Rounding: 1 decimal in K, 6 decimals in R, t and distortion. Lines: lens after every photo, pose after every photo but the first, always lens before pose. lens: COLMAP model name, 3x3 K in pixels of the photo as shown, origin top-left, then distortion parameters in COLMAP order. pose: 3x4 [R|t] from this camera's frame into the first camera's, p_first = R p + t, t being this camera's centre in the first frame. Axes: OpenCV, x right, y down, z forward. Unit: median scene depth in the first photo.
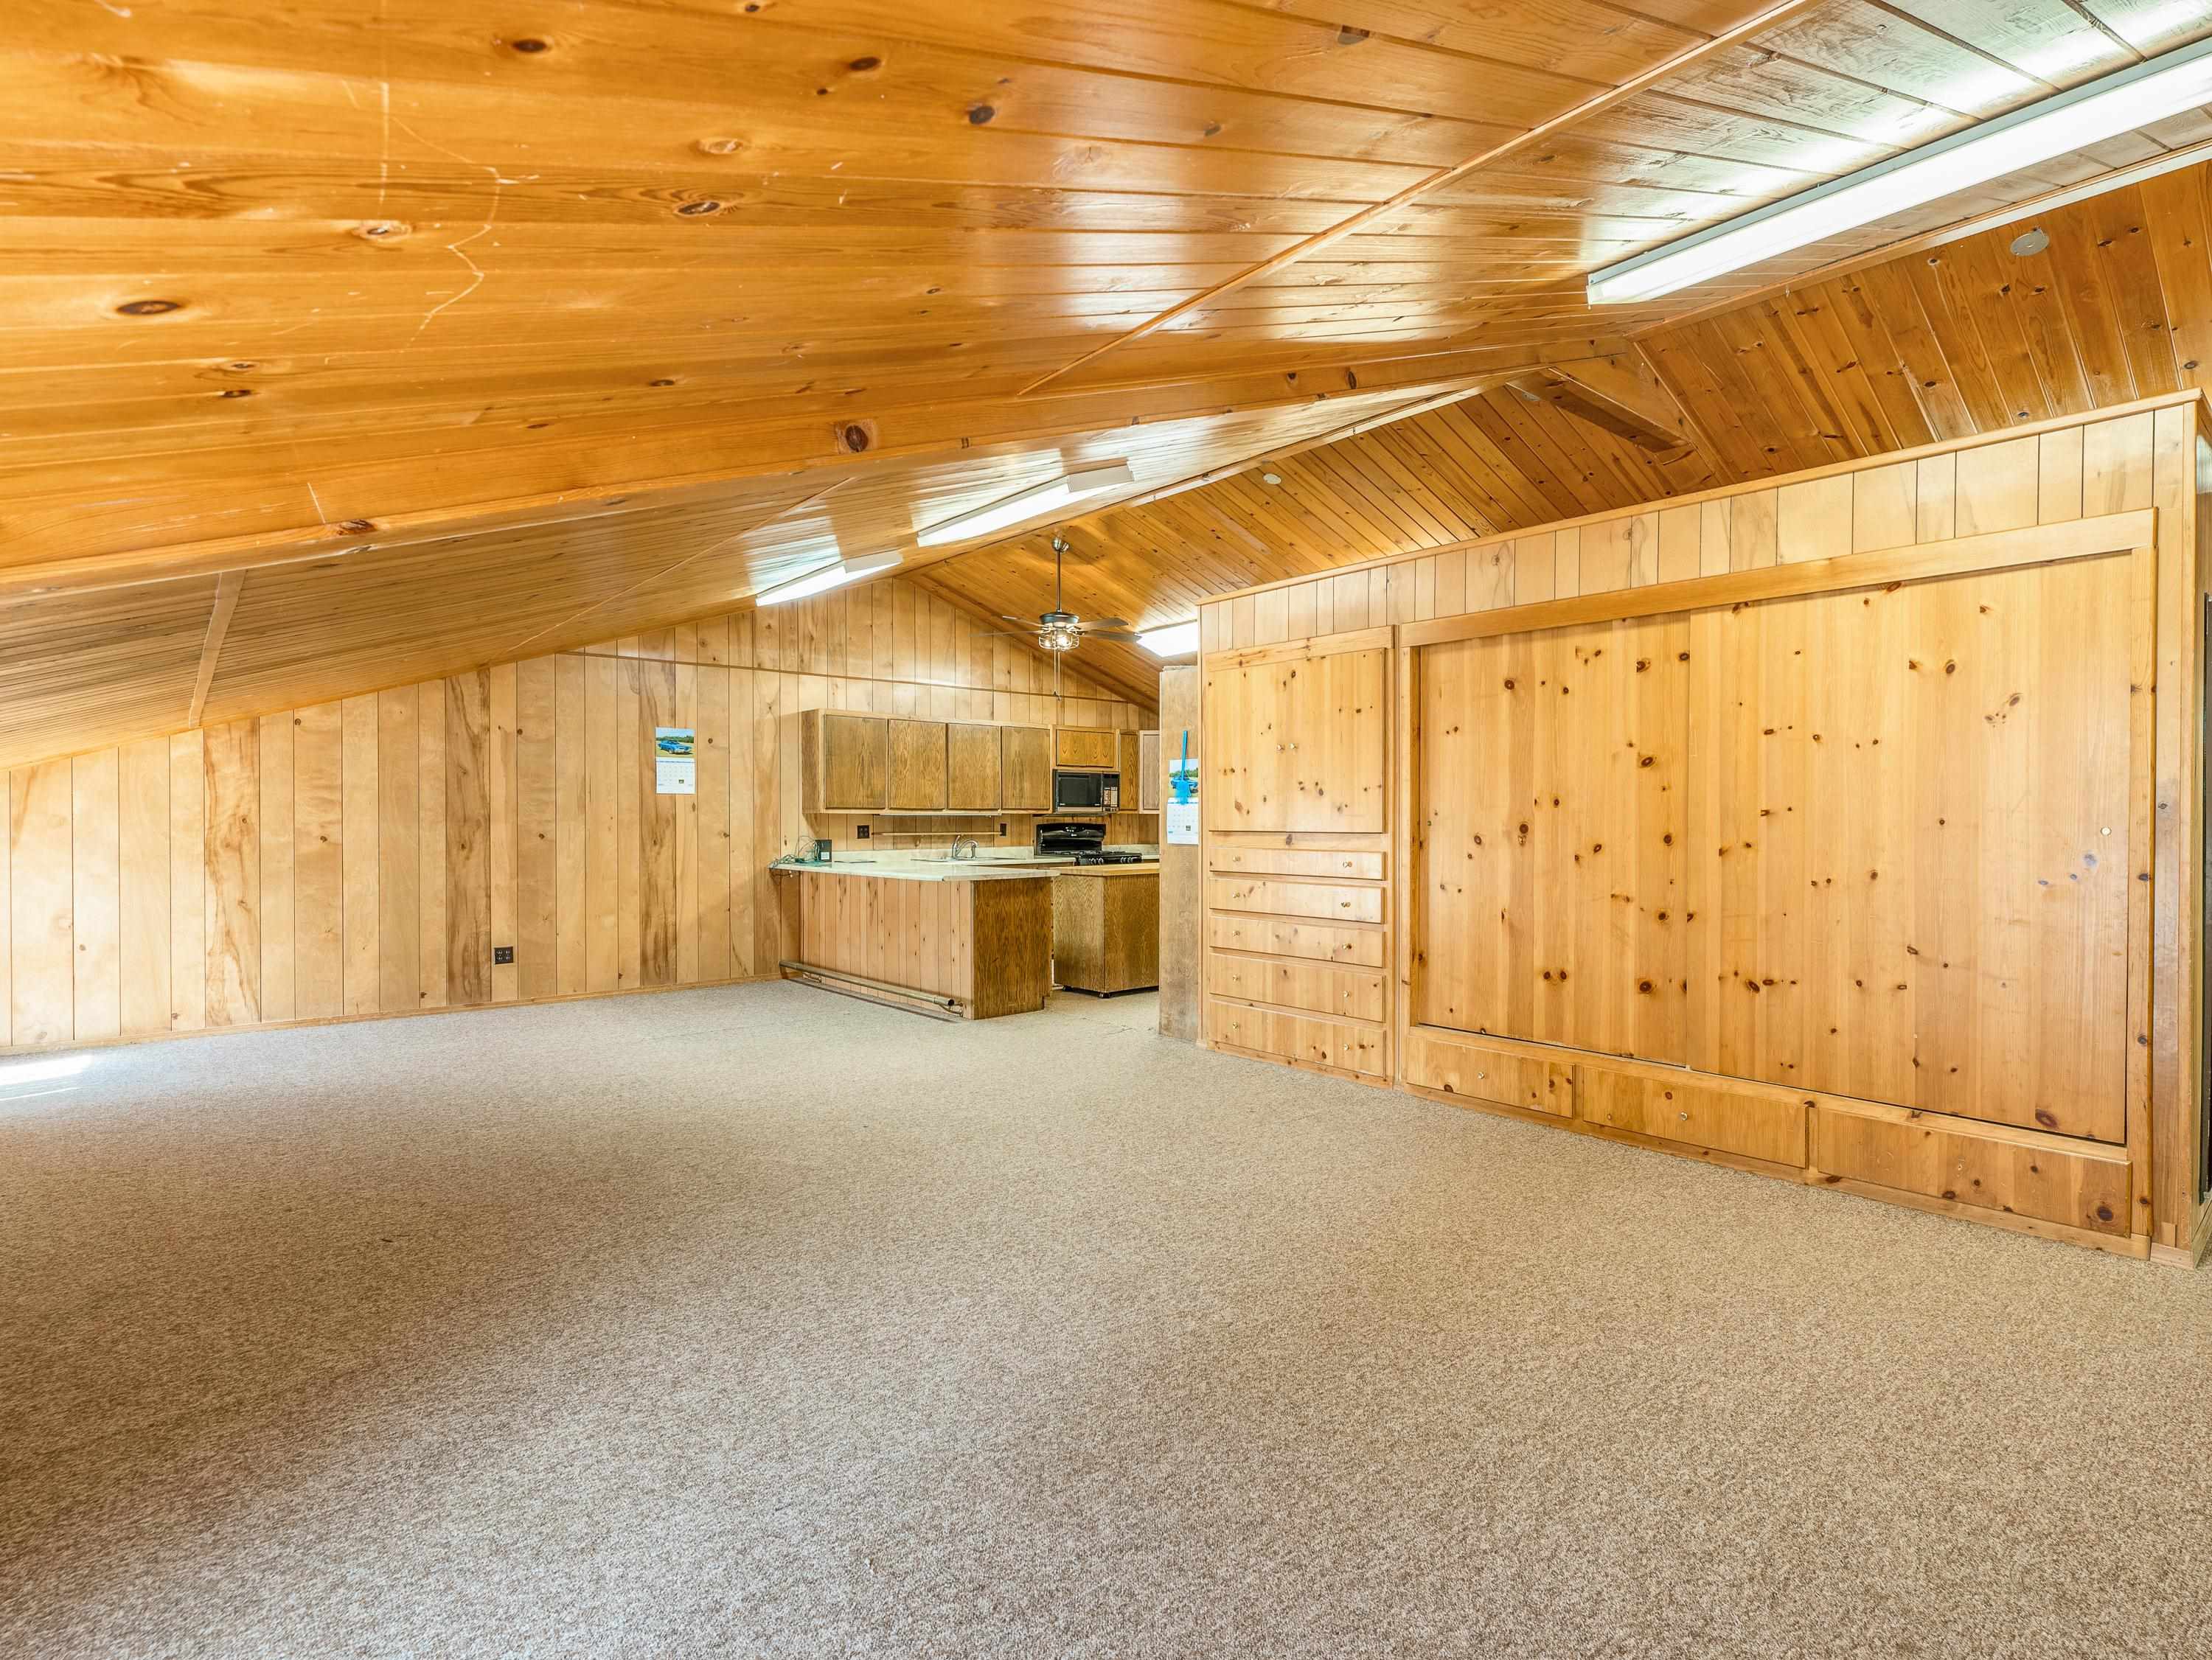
lens RADIAL K [[1103.7, 0, 1104.1], [0, 1103.7, 831.7], [0, 0, 1]] dist [0.001110, -0.000073]
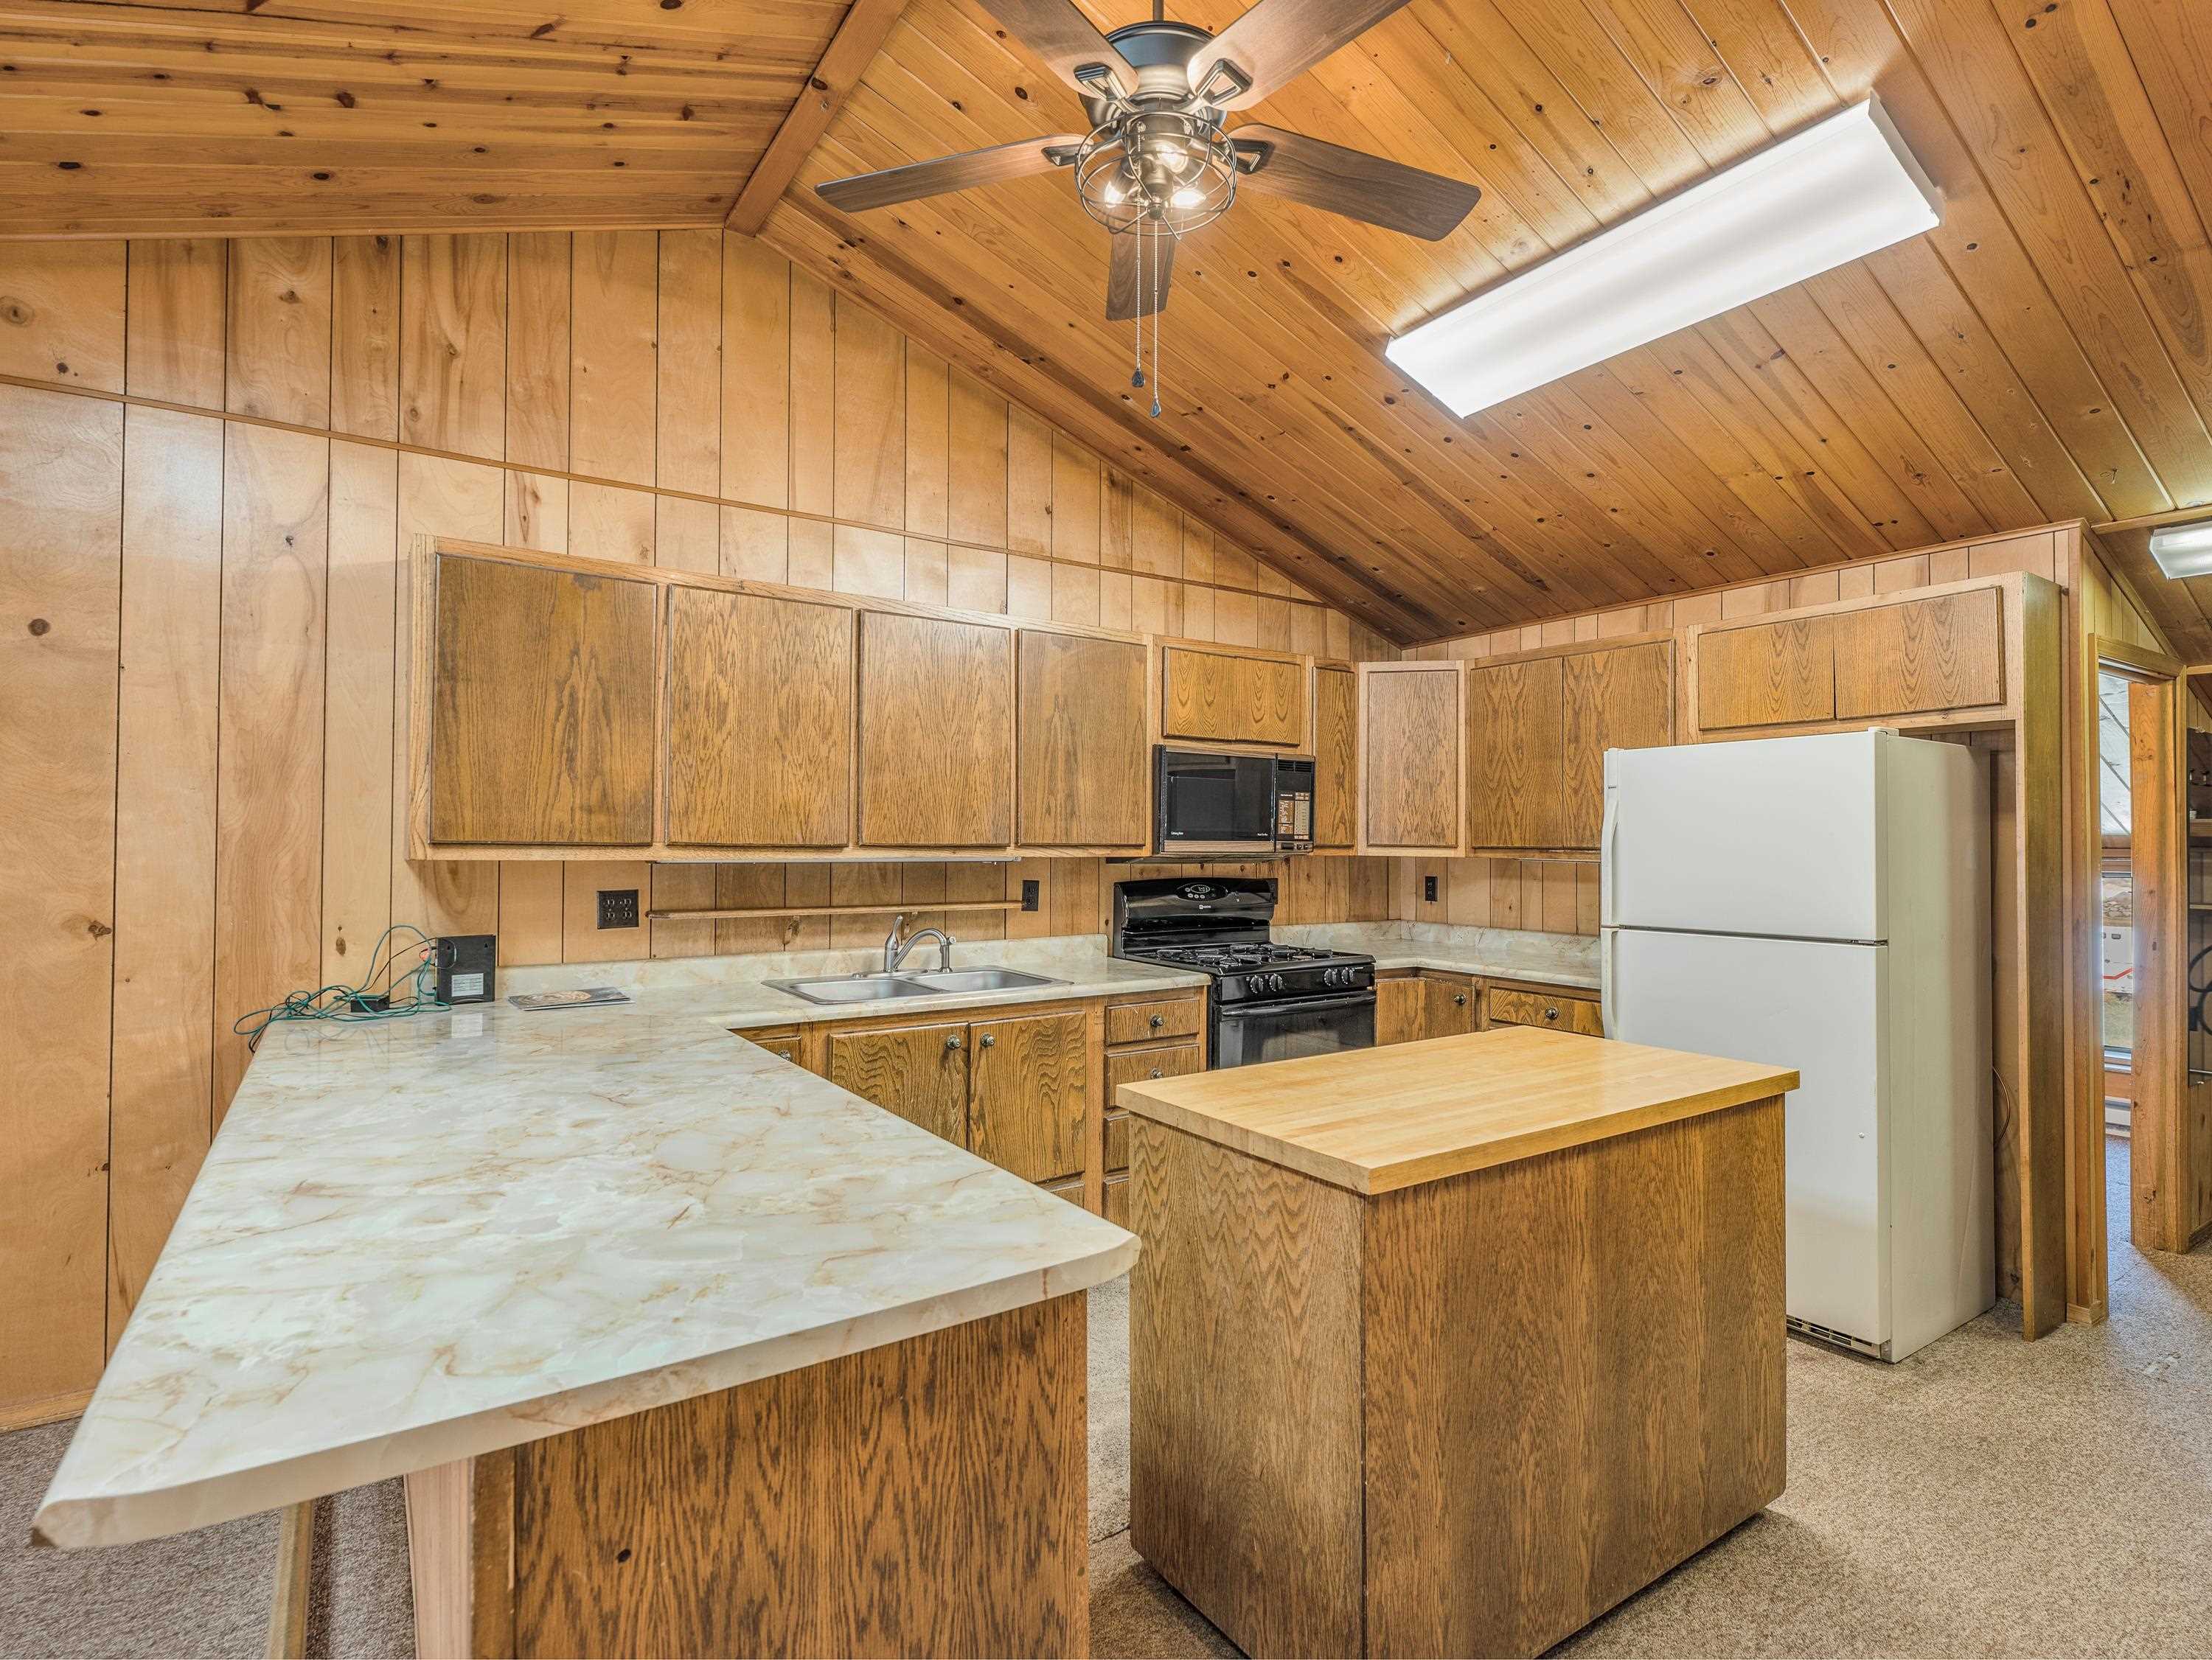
lens RADIAL K [[1103.7, 0, 1097.7], [0, 1103.7, 832.4], [0, 0, 1]] dist [0.001110, -0.000073]
pose [[0.993029, 0.004125, -0.117796, -0.033490], [-0.006685, 0.999750, -0.021350, -0.028479], [0.117678, 0.021989, 0.992808, 1.044468]]
